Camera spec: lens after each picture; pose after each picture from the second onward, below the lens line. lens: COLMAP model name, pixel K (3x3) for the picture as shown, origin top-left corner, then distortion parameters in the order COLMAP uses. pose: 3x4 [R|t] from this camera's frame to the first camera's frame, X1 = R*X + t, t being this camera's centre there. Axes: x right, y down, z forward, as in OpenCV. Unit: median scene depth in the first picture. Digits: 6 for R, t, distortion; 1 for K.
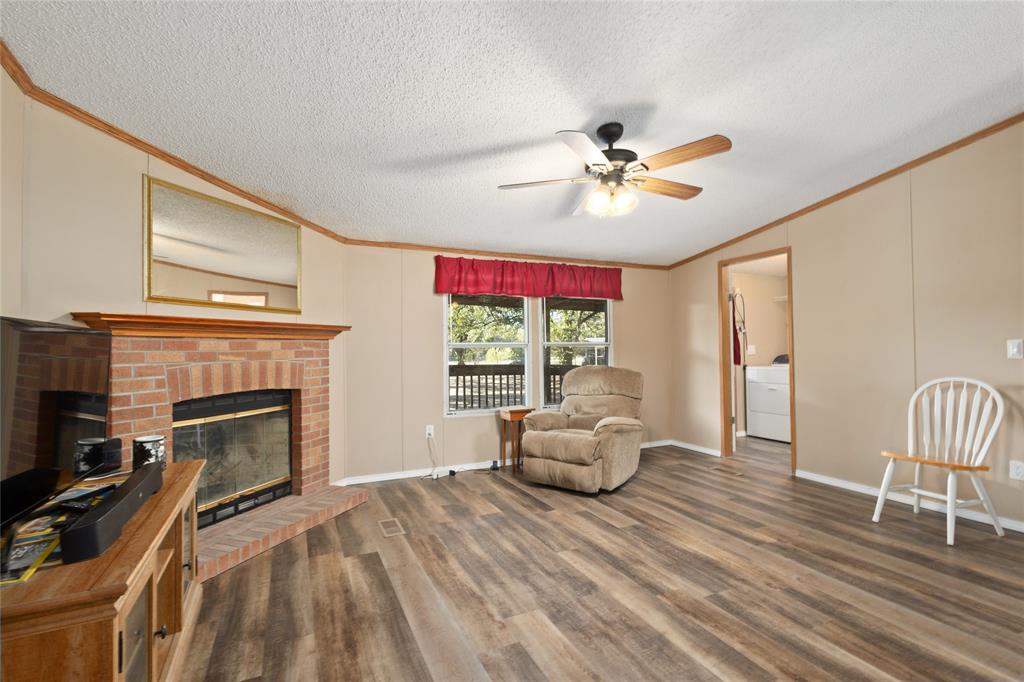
lens RADIAL K [[471.9, 0, 512.0], [0, 471.9, 341.0], [0, 0, 1]] dist [0.011918, -0.000299]
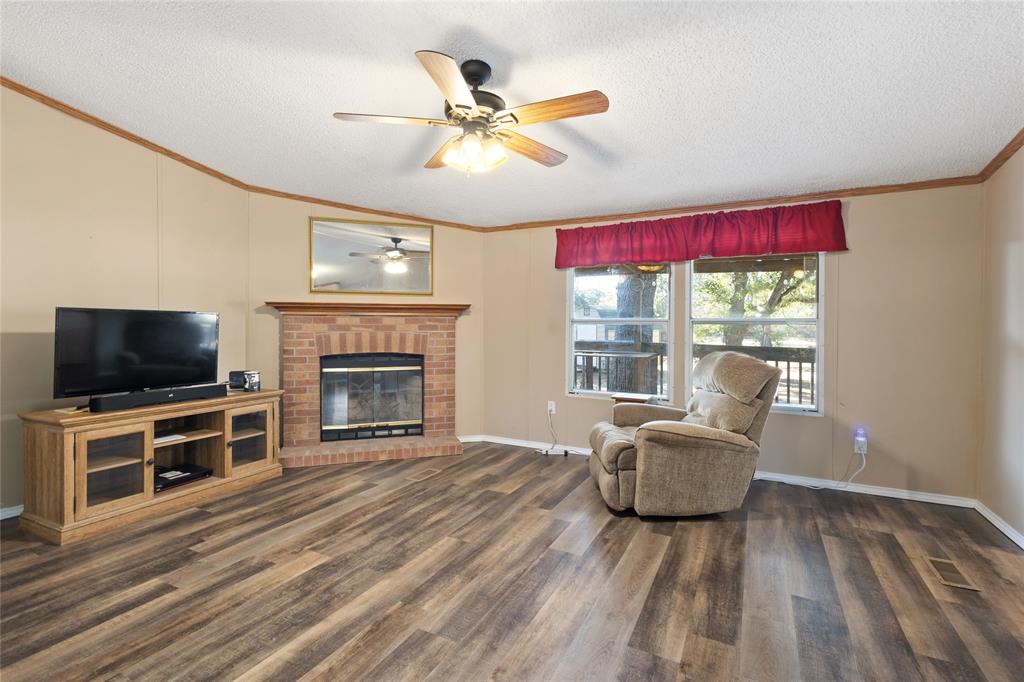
lens RADIAL K [[479.0, 0, 505.5], [0, 479.0, 332.1], [0, 0, 1]] dist [0.009165, -0.000095]
pose [[0.603572, 0.023819, -0.796953, 0.884298], [0.001997, 0.999505, 0.031385, -0.000626], [0.797306, -0.020535, 0.603226, 0.482431]]
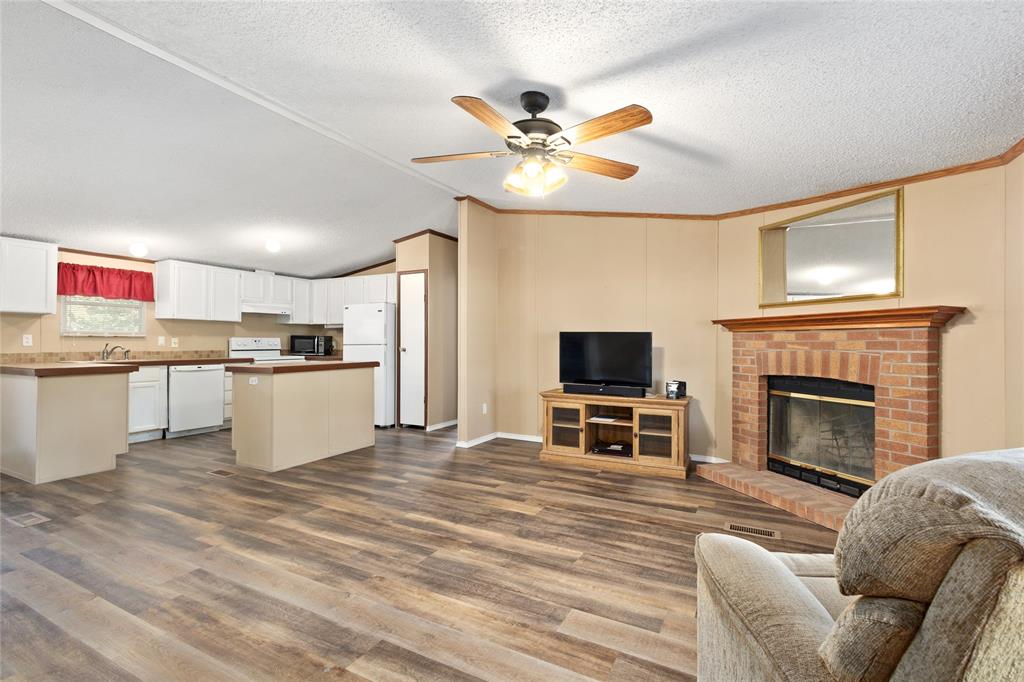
lens RADIAL K [[471.9, 0, 512.0], [0, 471.9, 341.0], [0, 0, 1]] dist [0.011918, -0.000299]
pose [[-0.799525, 0.006326, -0.600599, 0.742082], [0.013560, 0.999880, -0.007519, 0.020844], [0.600480, -0.014156, -0.799515, 1.592248]]
